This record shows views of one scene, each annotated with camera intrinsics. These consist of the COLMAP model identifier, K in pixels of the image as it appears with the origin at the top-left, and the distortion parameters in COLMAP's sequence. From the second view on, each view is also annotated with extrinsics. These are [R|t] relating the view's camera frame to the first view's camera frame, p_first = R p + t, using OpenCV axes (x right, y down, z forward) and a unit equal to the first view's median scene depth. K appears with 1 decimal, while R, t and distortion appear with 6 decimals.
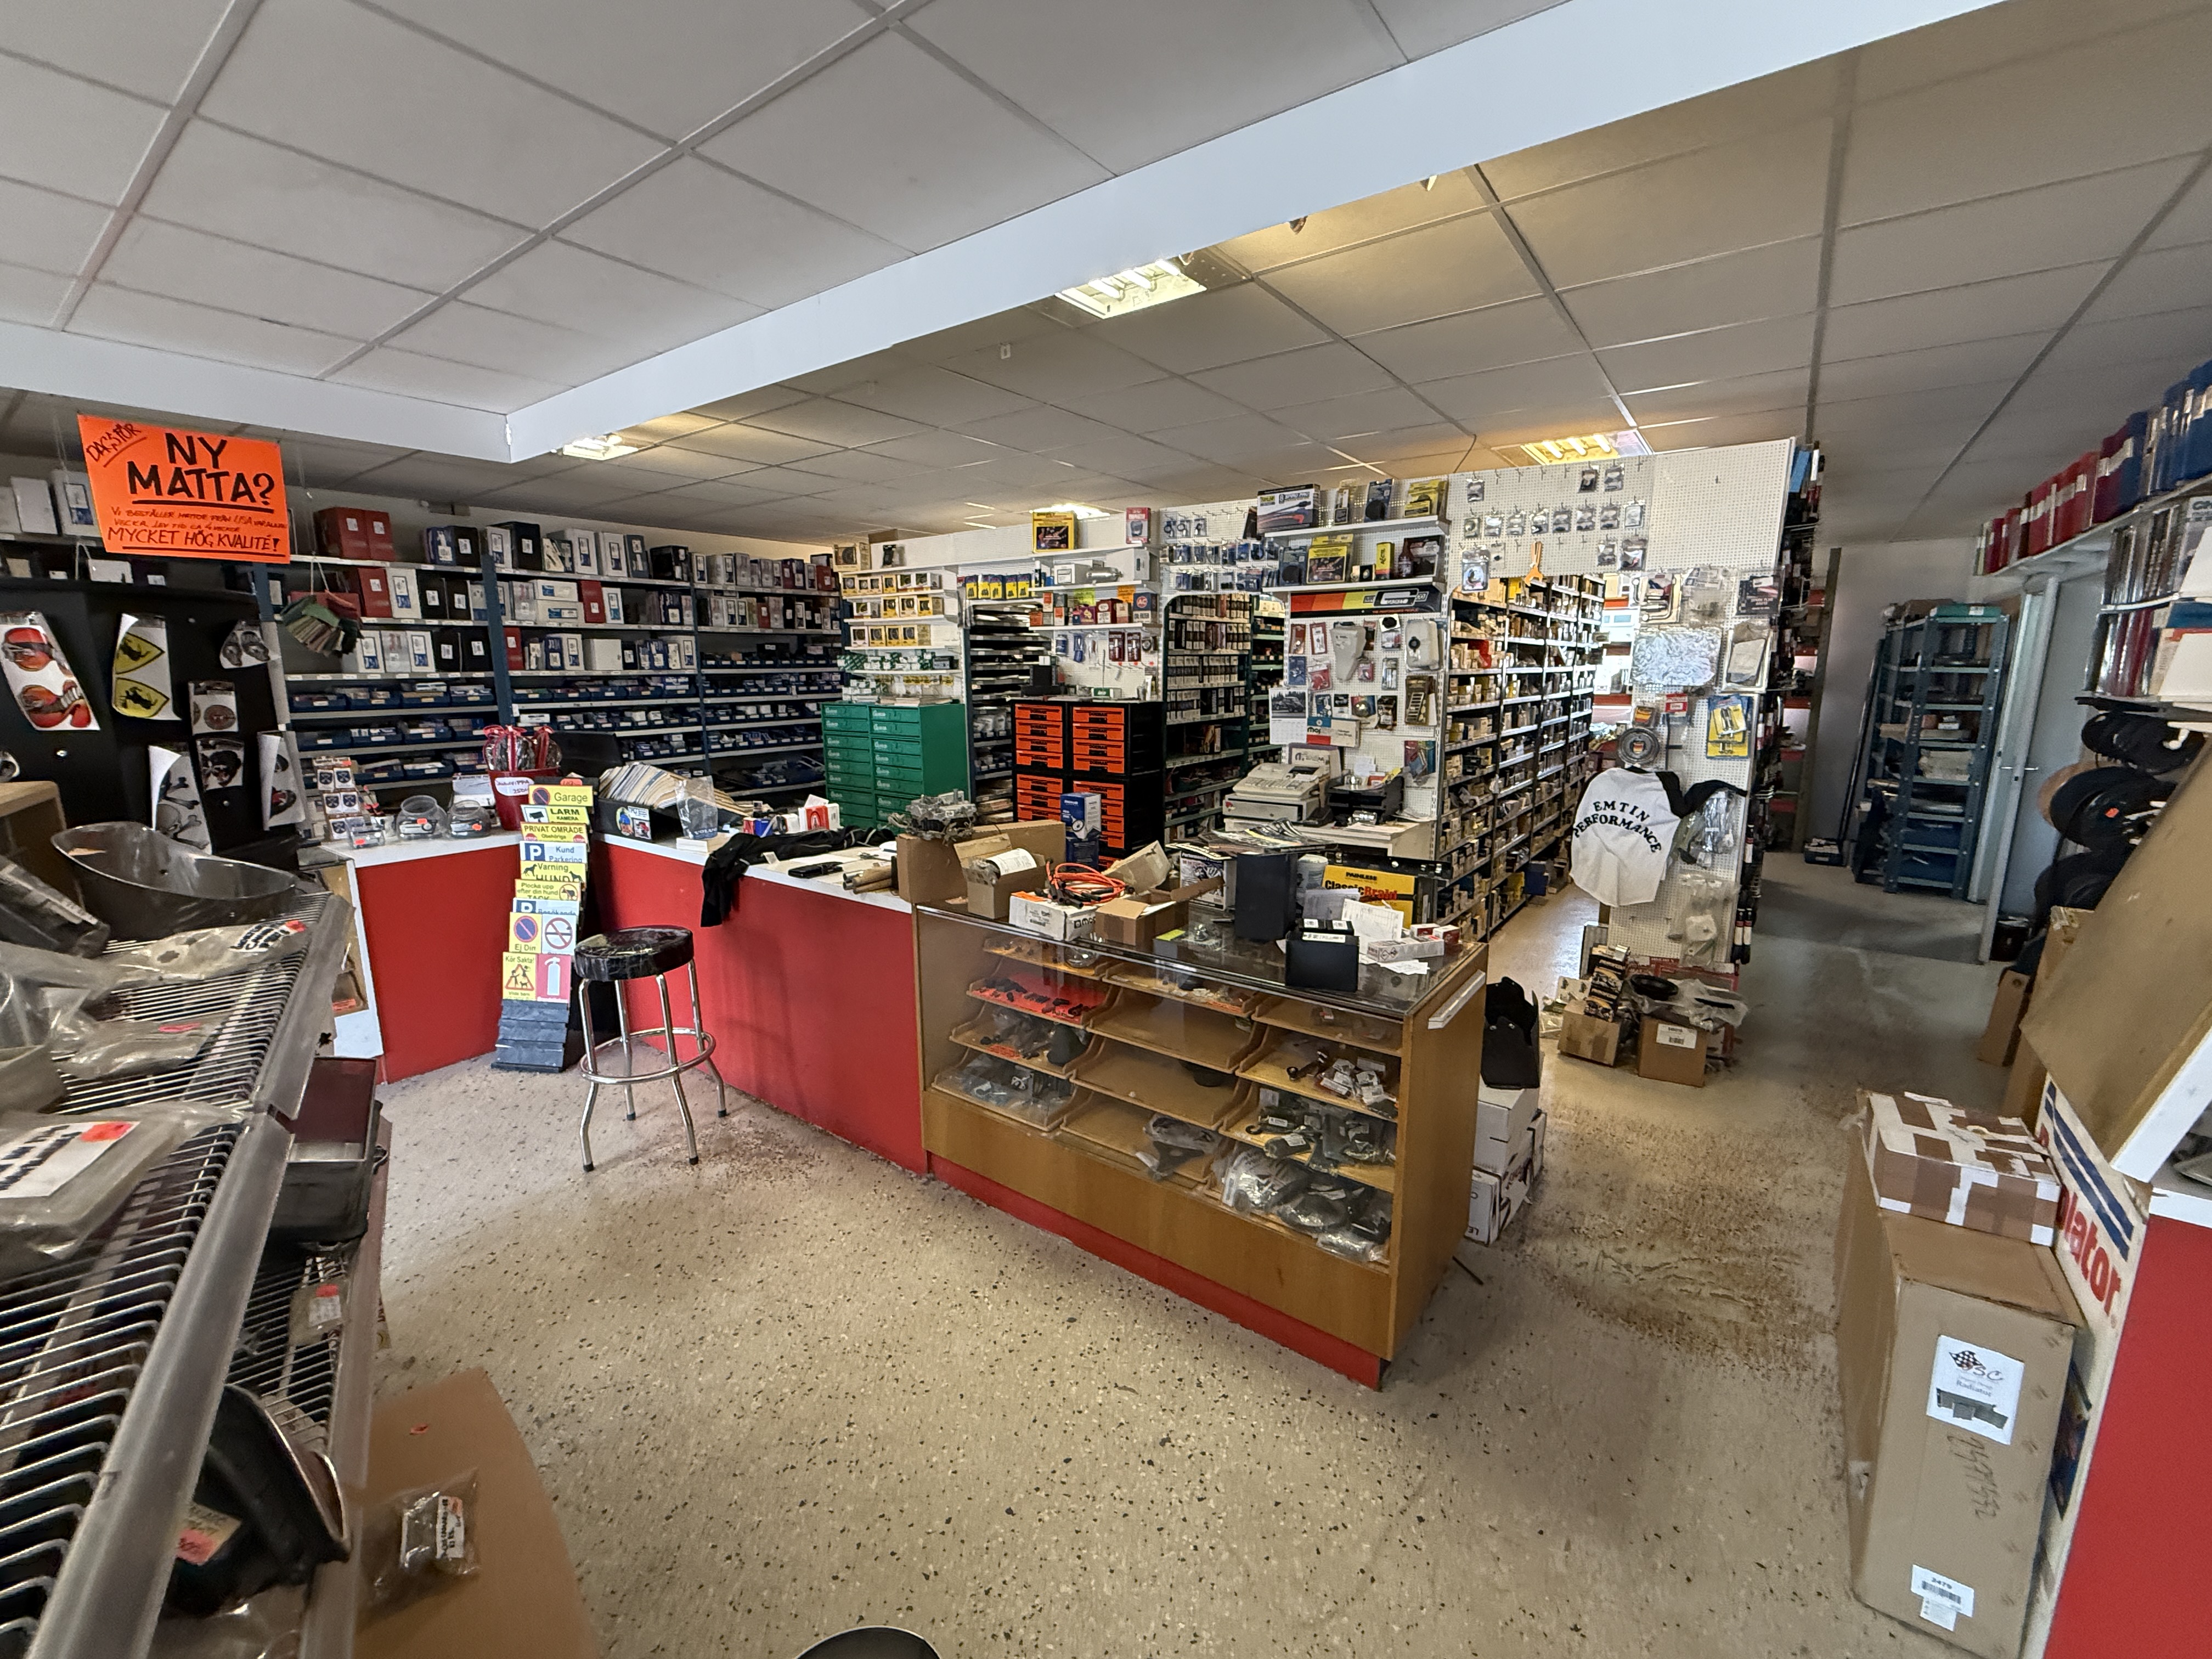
lens RADIAL K [[900.1, 0, 1106.0], [0, 900.1, 829.5], [0, 0, 1]] dist [-0.003066, -0.000157]
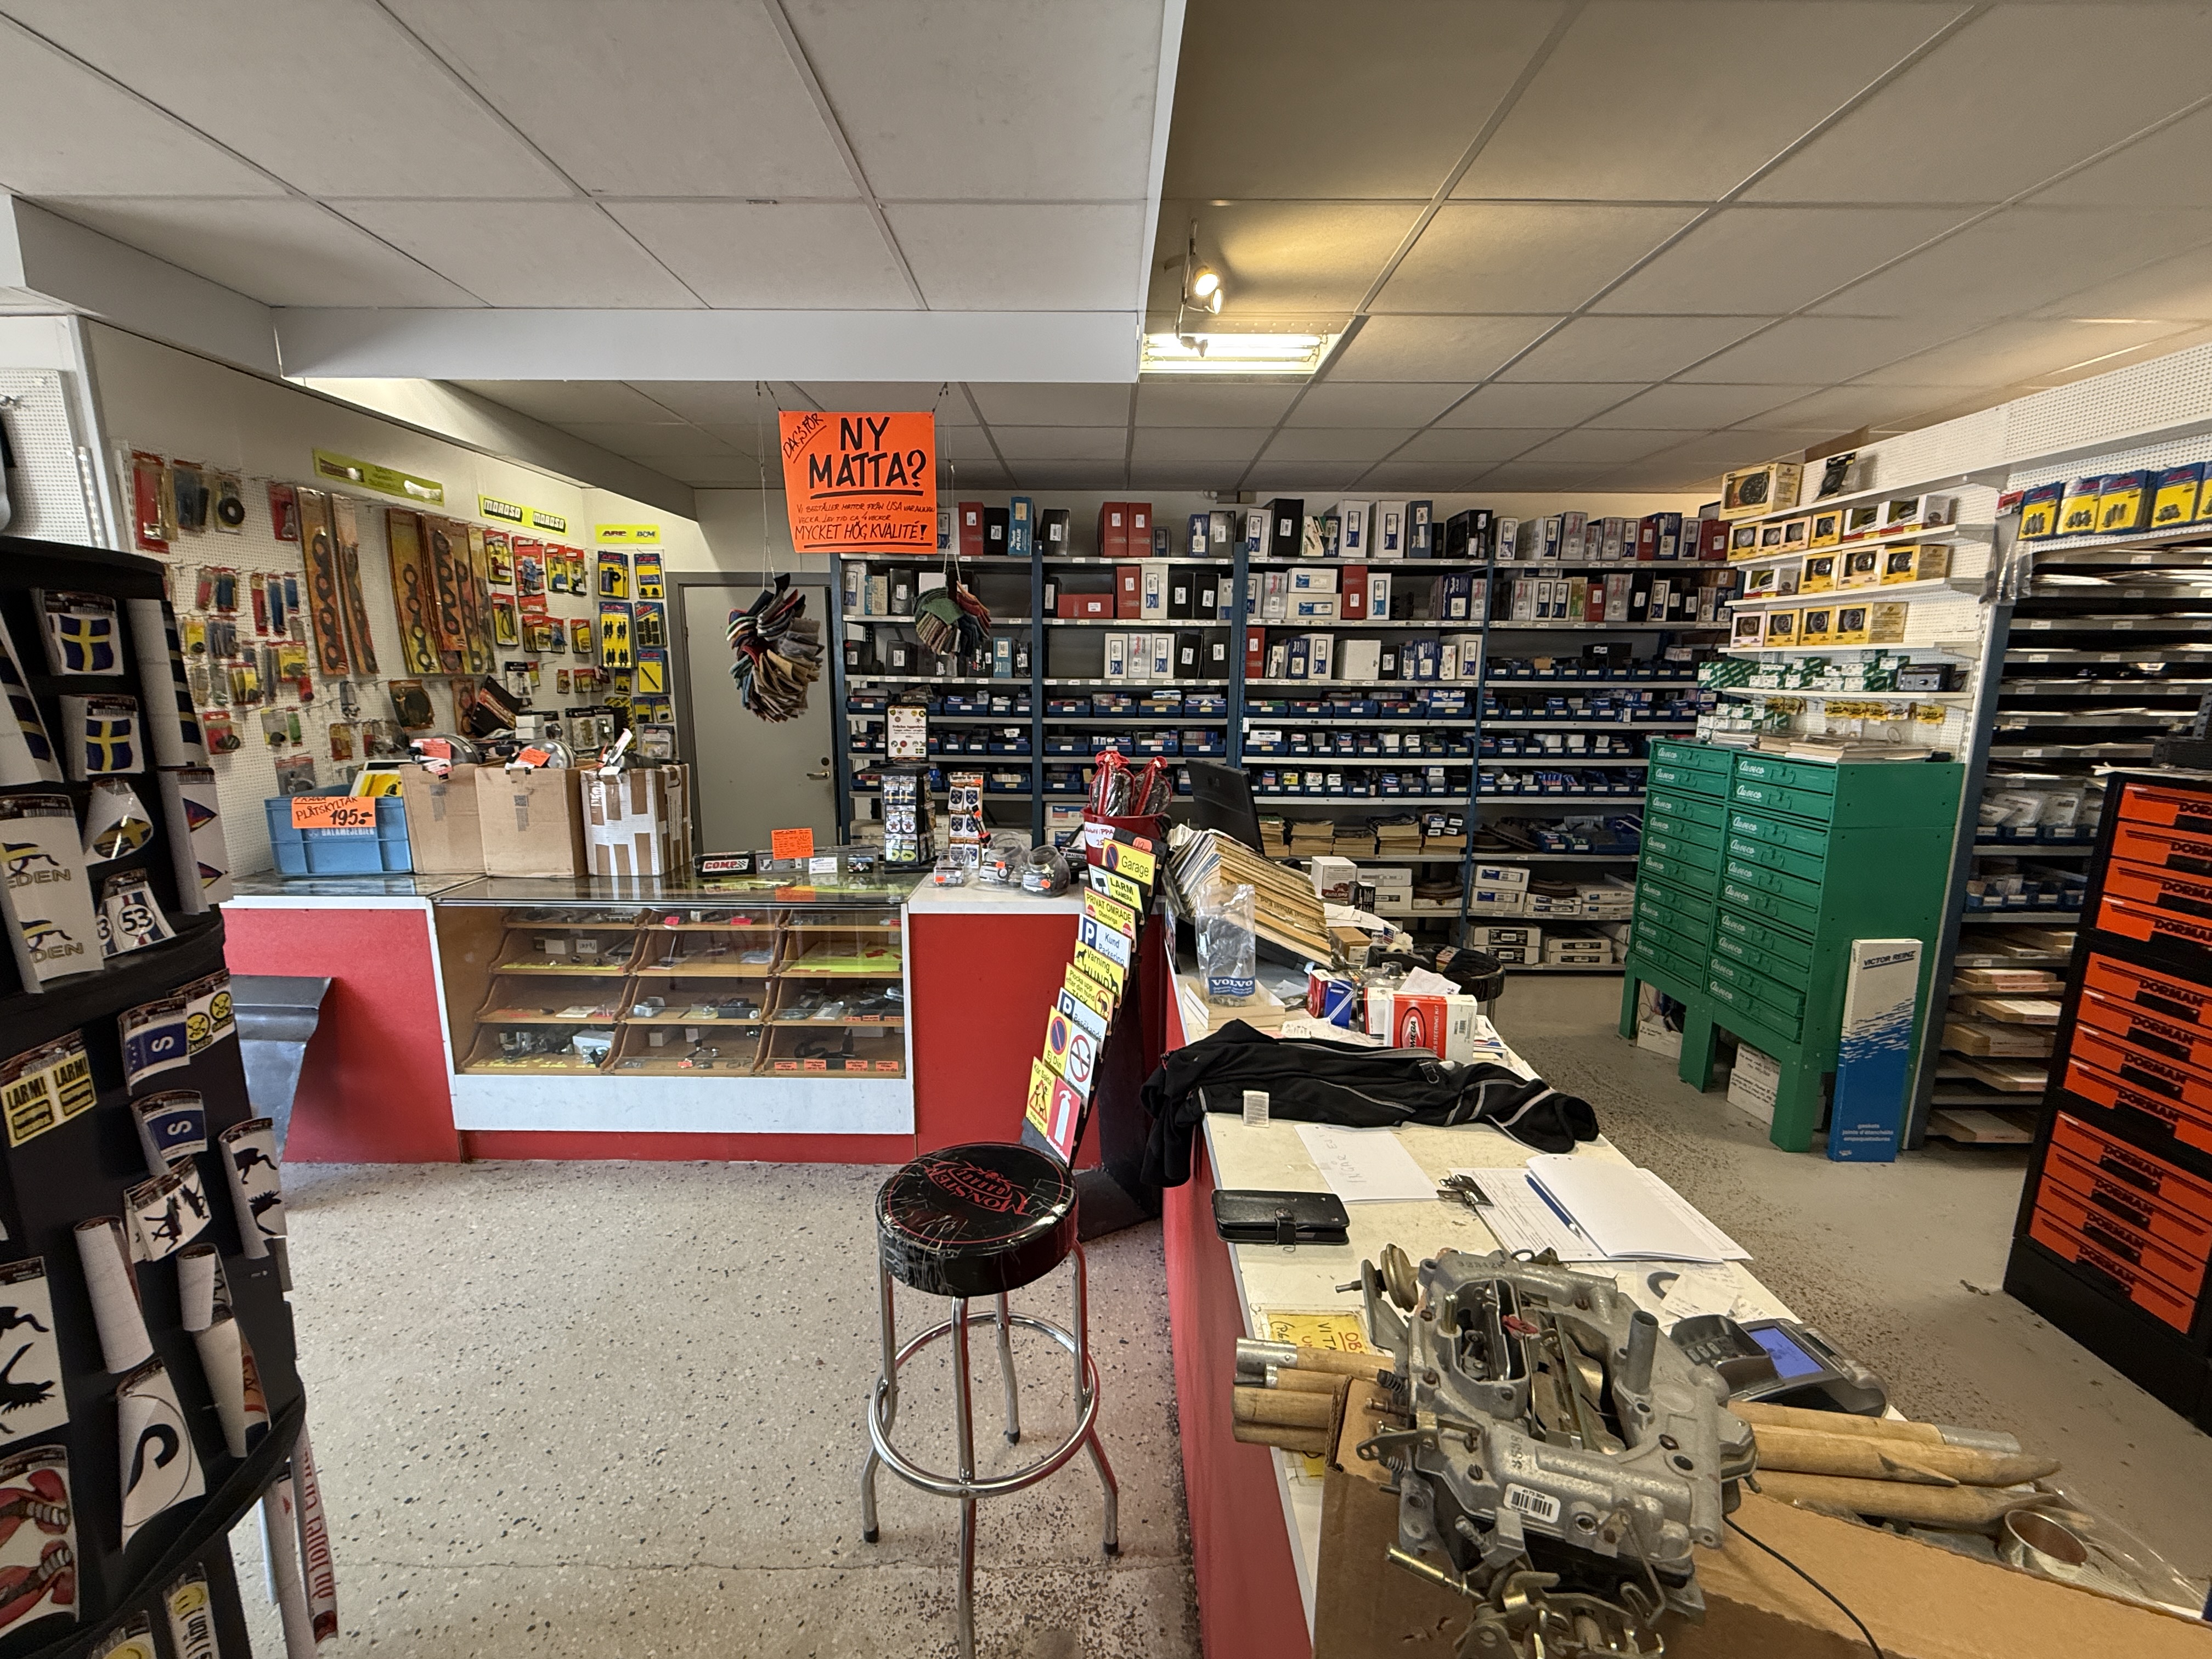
lens RADIAL K [[900.1, 0, 1106.0], [0, 900.1, 829.5], [0, 0, 1]] dist [-0.003066, -0.000157]
pose [[0.591068, 0.149355, -0.792674, -0.044894], [-0.156694, 0.985248, 0.068798, -0.068292], [0.791256, 0.083543, 0.605751, 0.362242]]
